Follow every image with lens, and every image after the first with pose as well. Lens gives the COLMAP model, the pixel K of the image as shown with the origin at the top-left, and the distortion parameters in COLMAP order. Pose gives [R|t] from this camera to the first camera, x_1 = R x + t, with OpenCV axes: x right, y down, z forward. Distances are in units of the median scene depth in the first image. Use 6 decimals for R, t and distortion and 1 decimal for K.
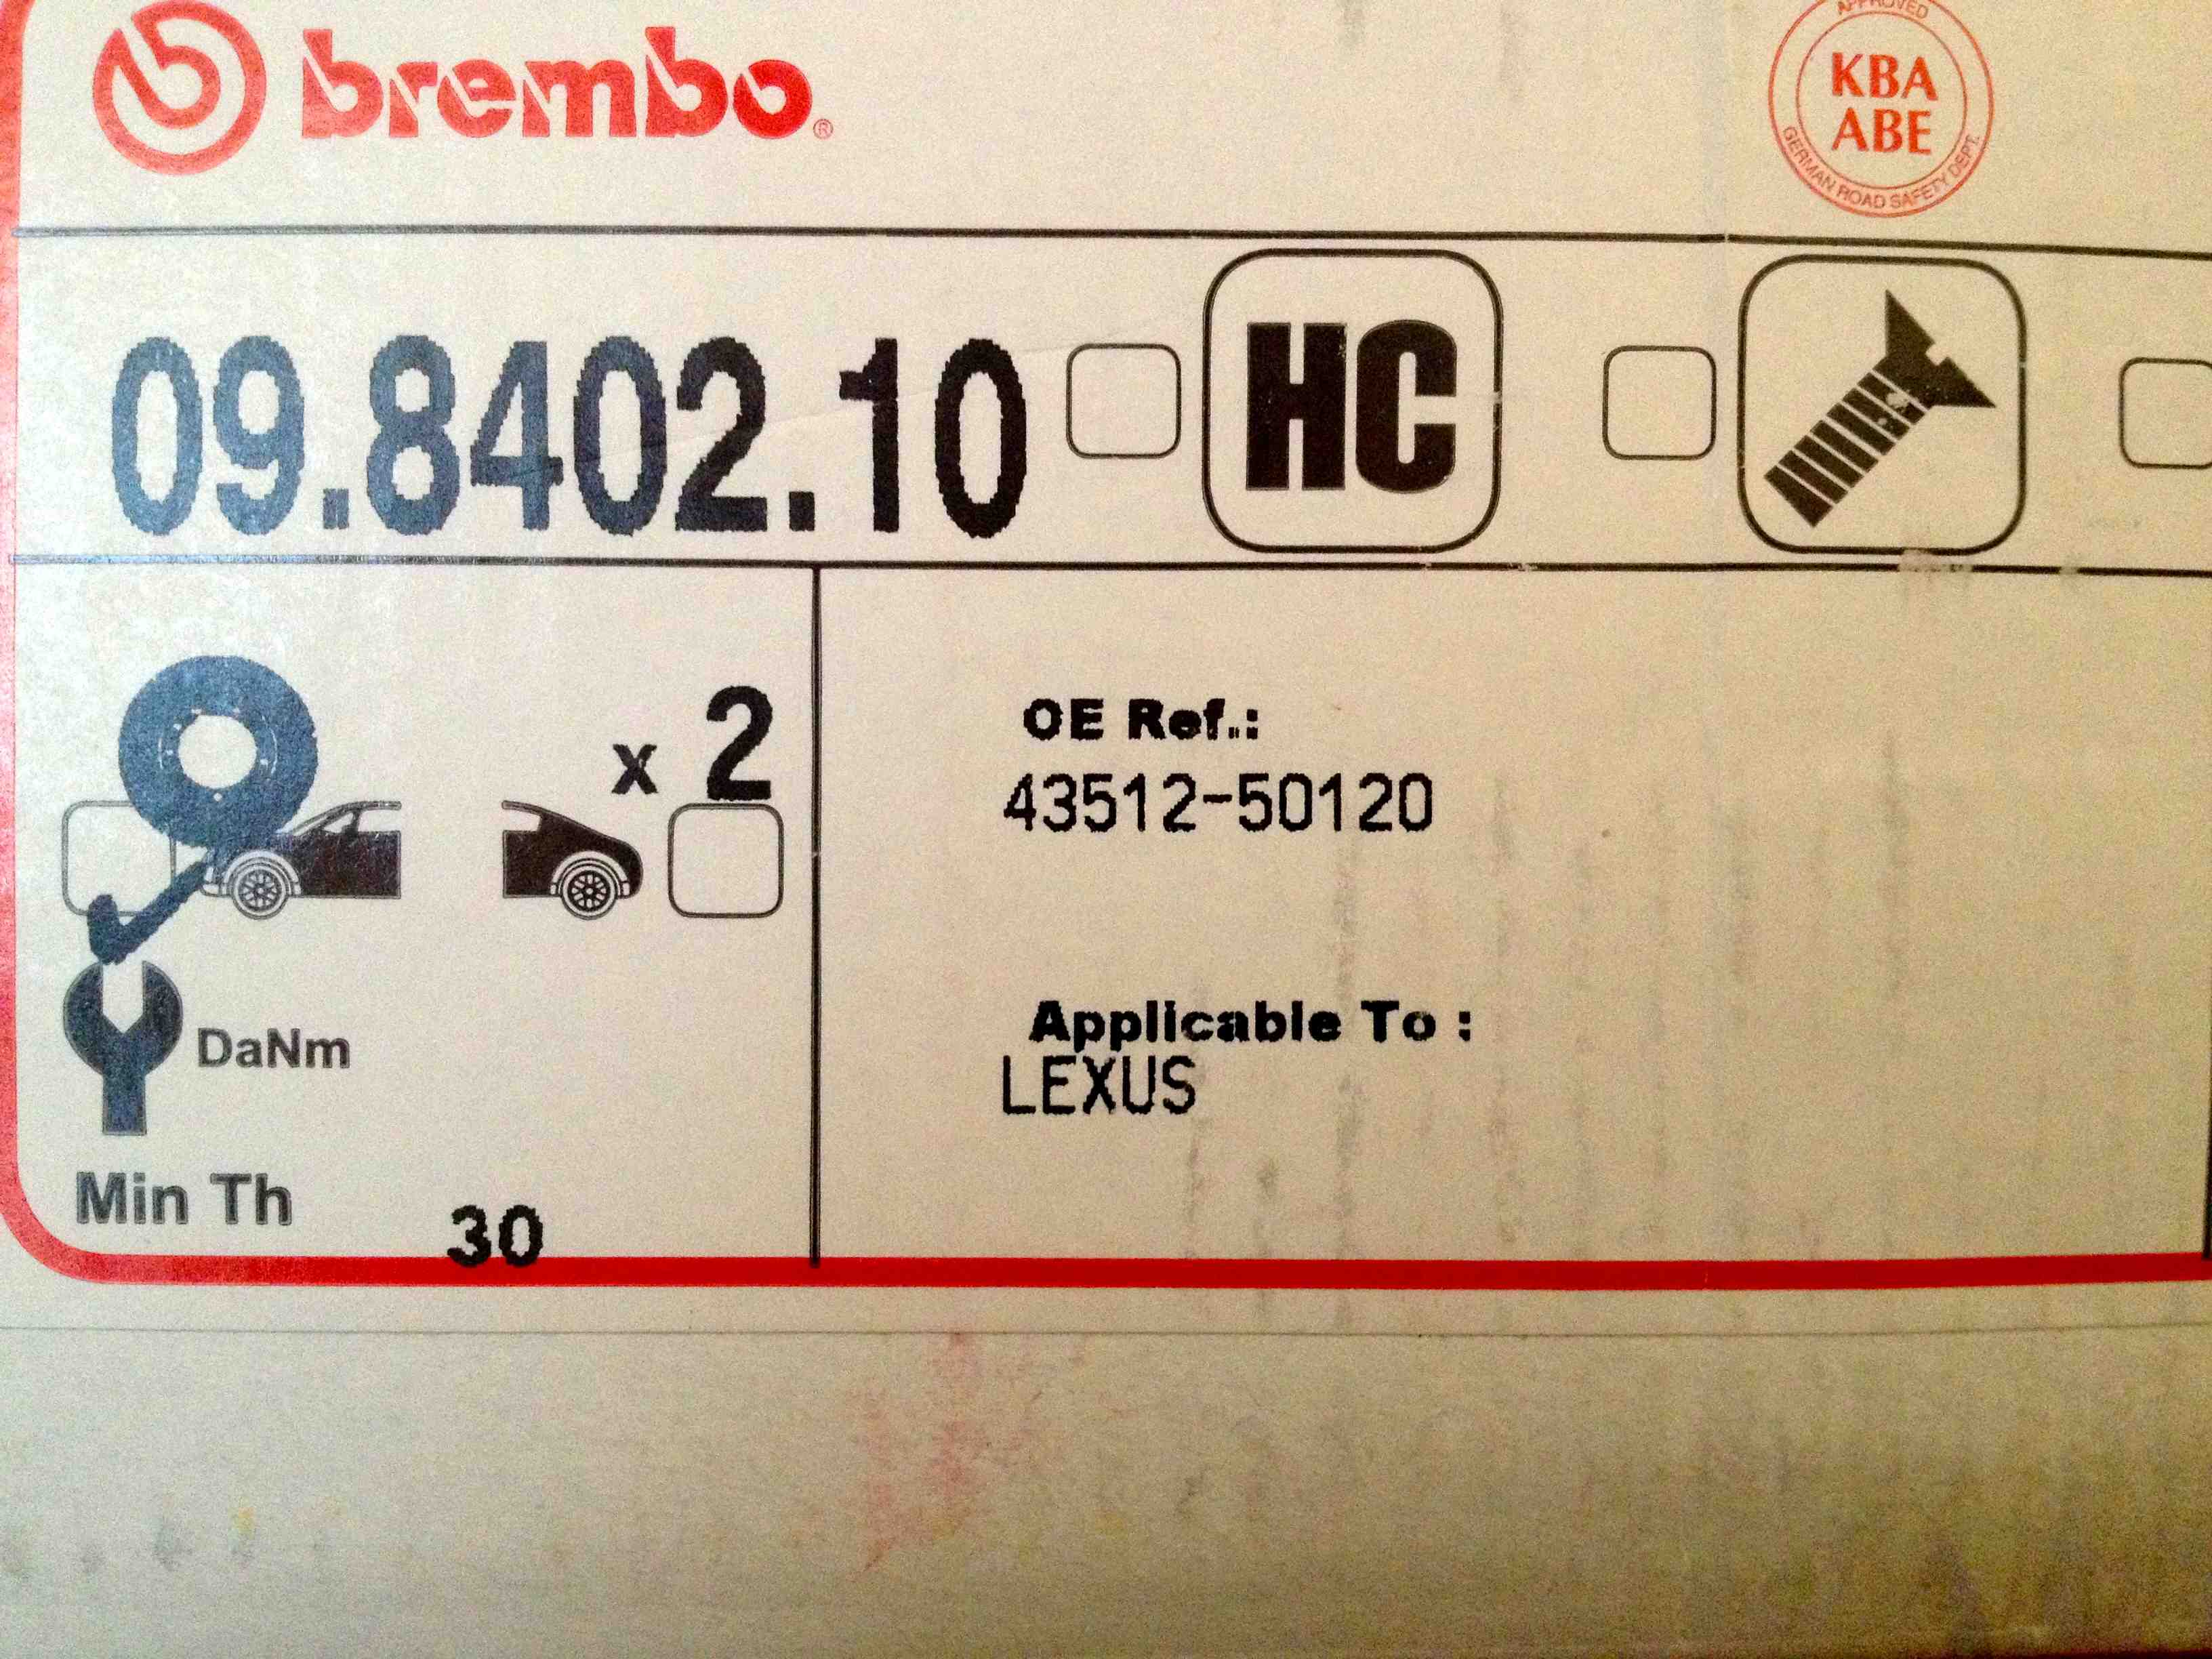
lens RADIAL K [[2131.9, 0, 1098.9], [0, 2131.9, 845.8], [0, 0, 1]] dist [0.205618, -0.644992]
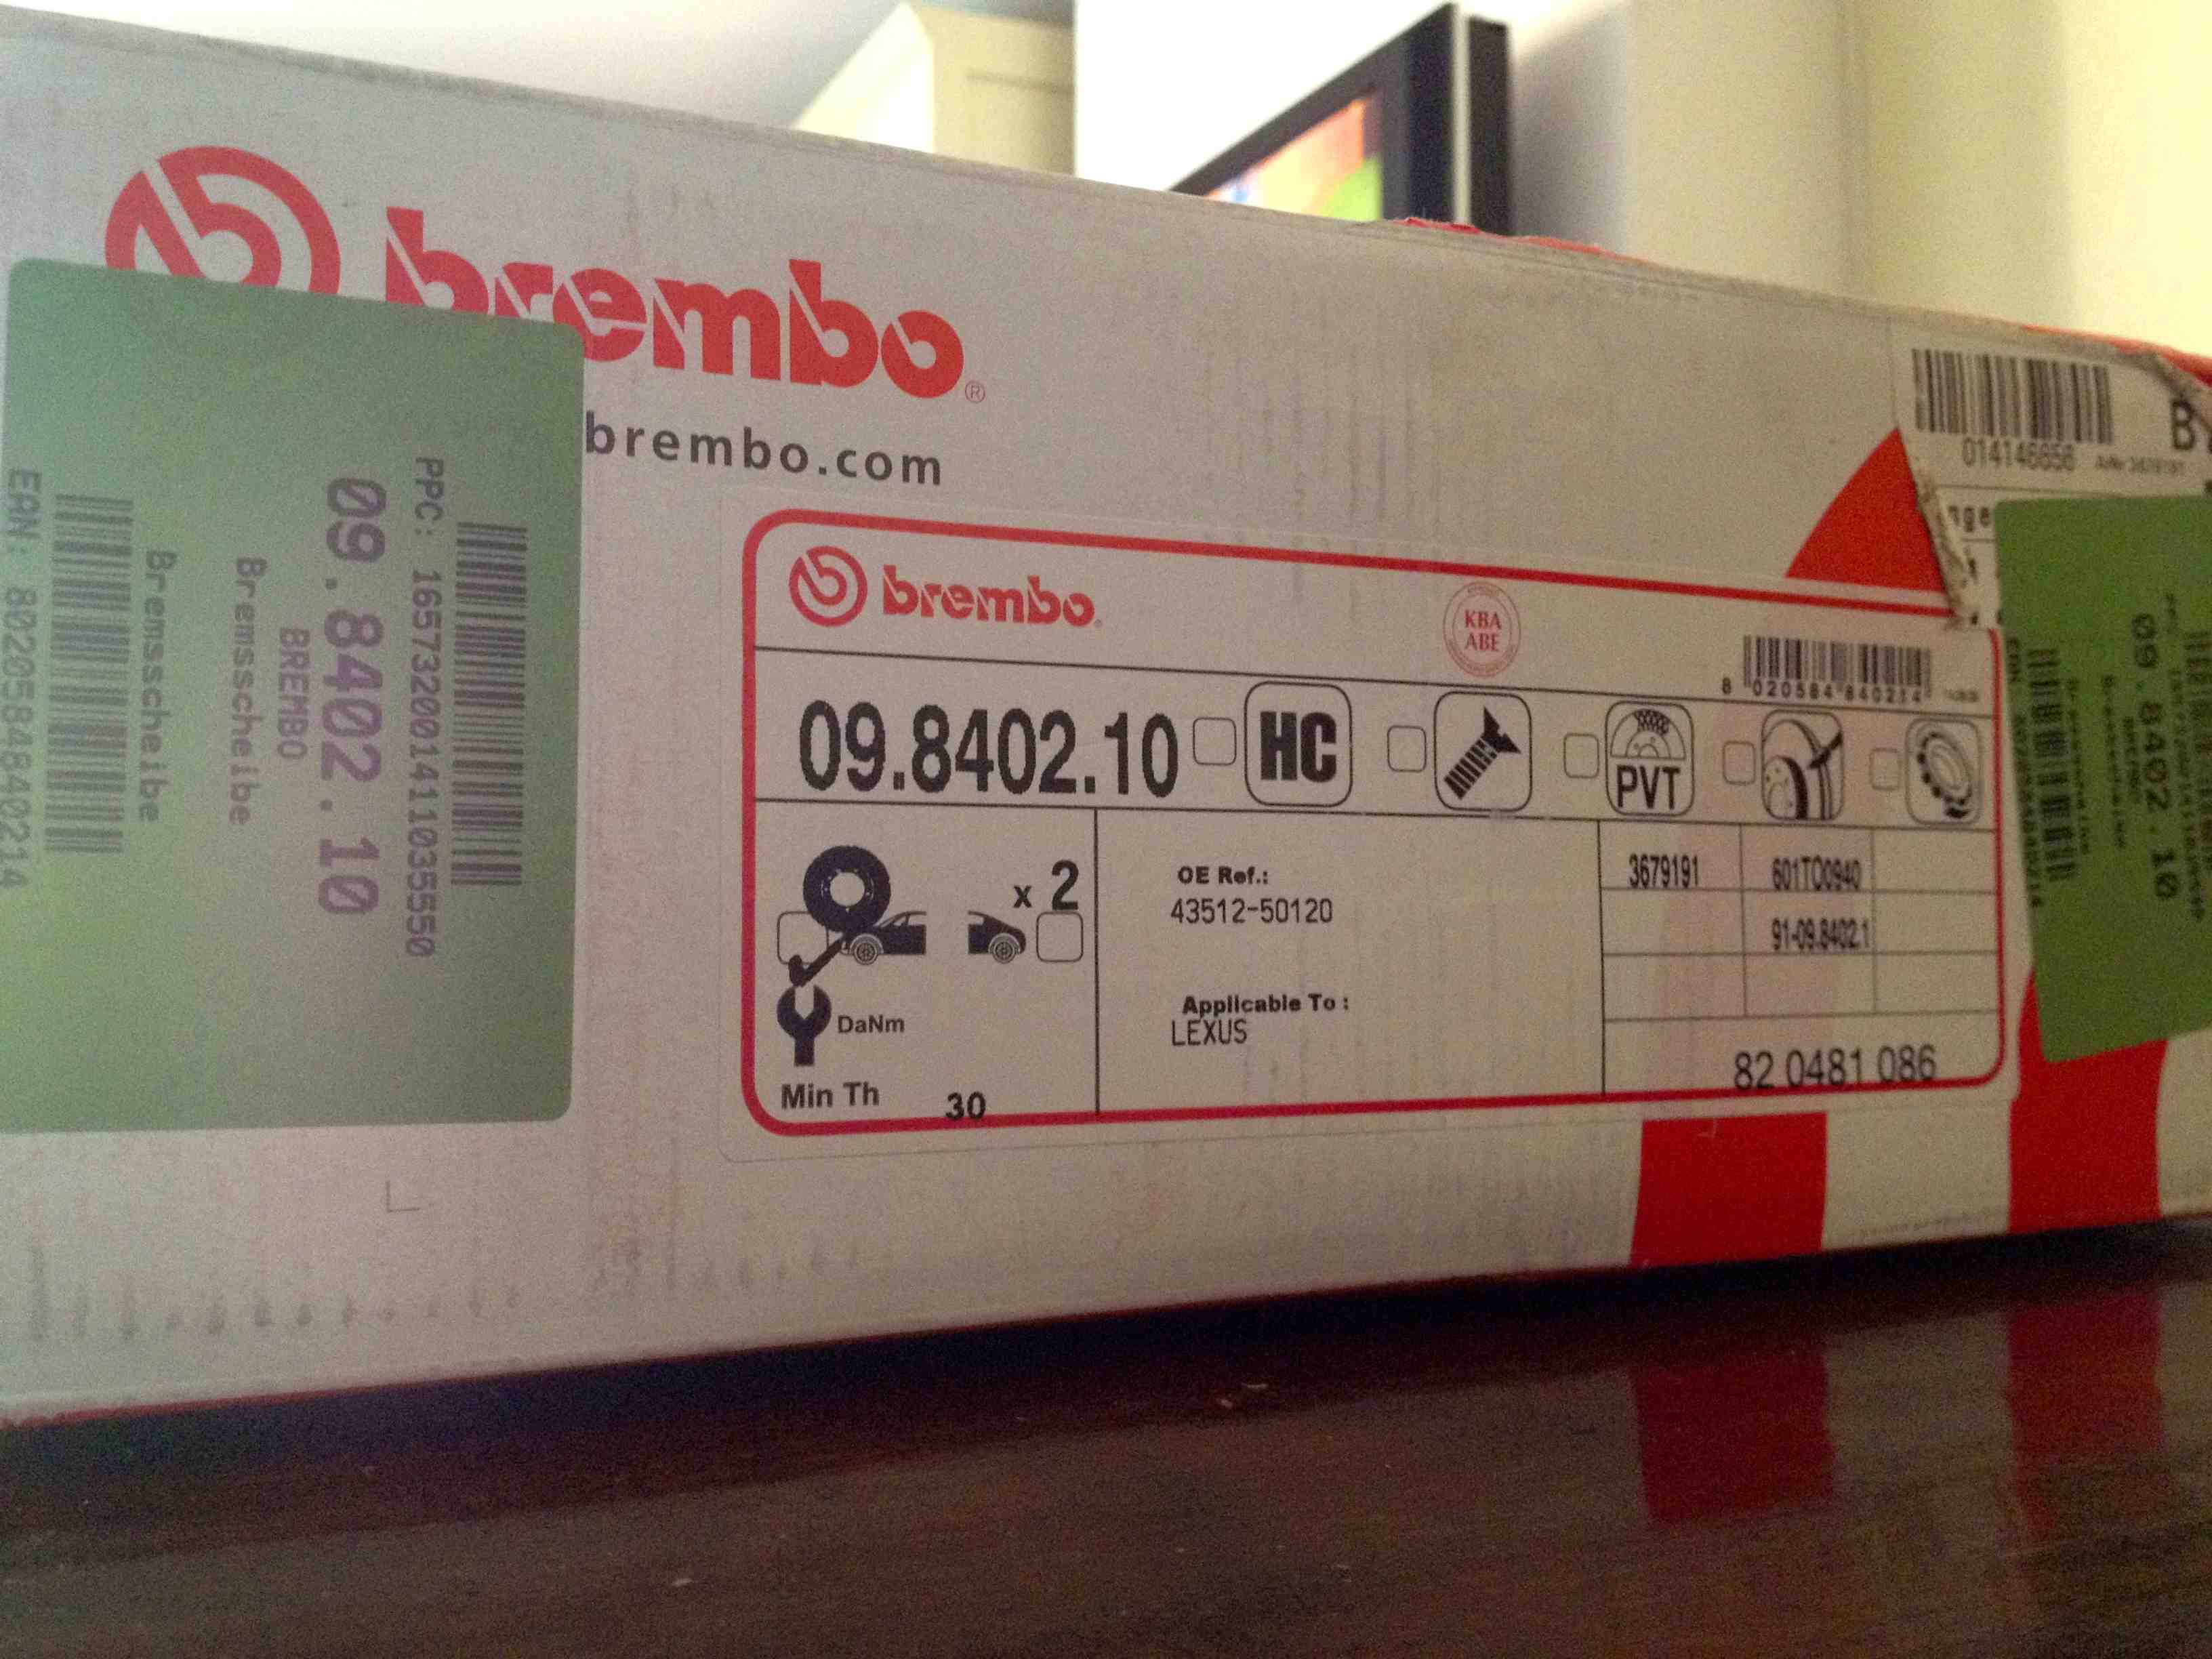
lens RADIAL K [[2131.9, 0, 1098.9], [0, 2131.9, 845.8], [0, 0, 1]] dist [0.205618, -0.644992]
pose [[0.917905, 0.009550, 0.396686, -1.036477], [0.013820, 0.998334, -0.056013, 0.037845], [-0.396560, 0.056897, 0.916244, -1.097393]]
